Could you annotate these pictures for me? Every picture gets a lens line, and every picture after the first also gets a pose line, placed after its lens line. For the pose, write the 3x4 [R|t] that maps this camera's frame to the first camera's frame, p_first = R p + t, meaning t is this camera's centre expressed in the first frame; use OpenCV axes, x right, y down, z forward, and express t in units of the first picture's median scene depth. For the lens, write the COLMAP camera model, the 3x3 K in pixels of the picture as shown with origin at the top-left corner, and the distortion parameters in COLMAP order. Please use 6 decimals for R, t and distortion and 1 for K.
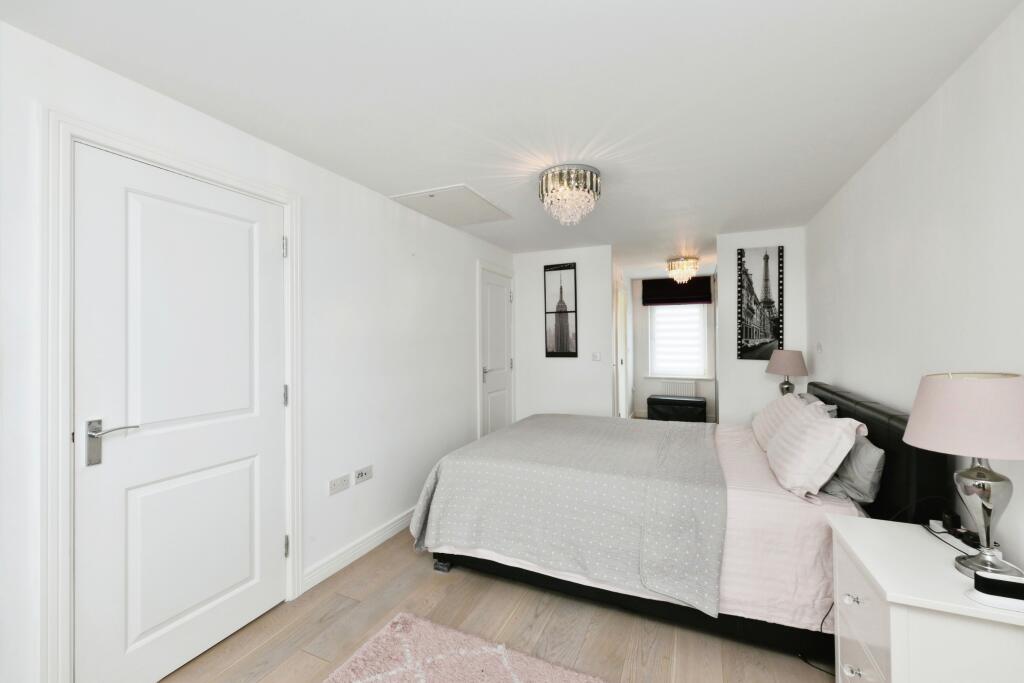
lens RADIAL K [[411.9, 0, 510.7], [0, 411.9, 338.0], [0, 0, 1]] dist [-0.001469, 0.000093]
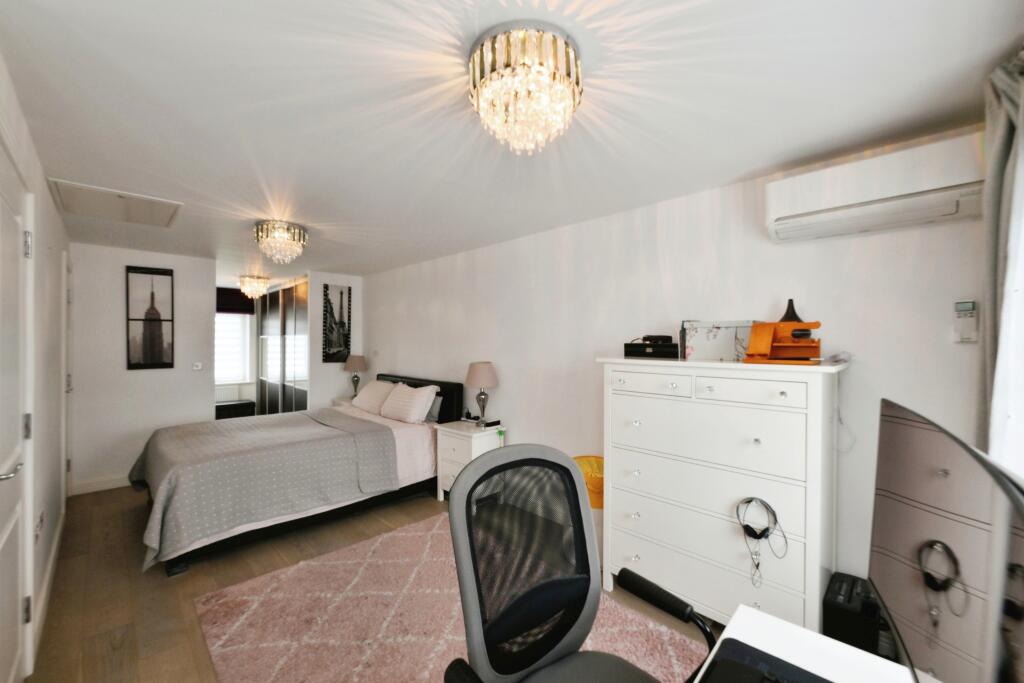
lens RADIAL K [[411.9, 0, 513.0], [0, 411.9, 346.3], [0, 0, 1]] dist [-0.001469, 0.000093]
pose [[0.361658, -0.003236, 0.932305, -0.522401], [-0.006445, 0.999961, 0.005971, -0.016512], [-0.932288, -0.008168, 0.361624, -0.106997]]
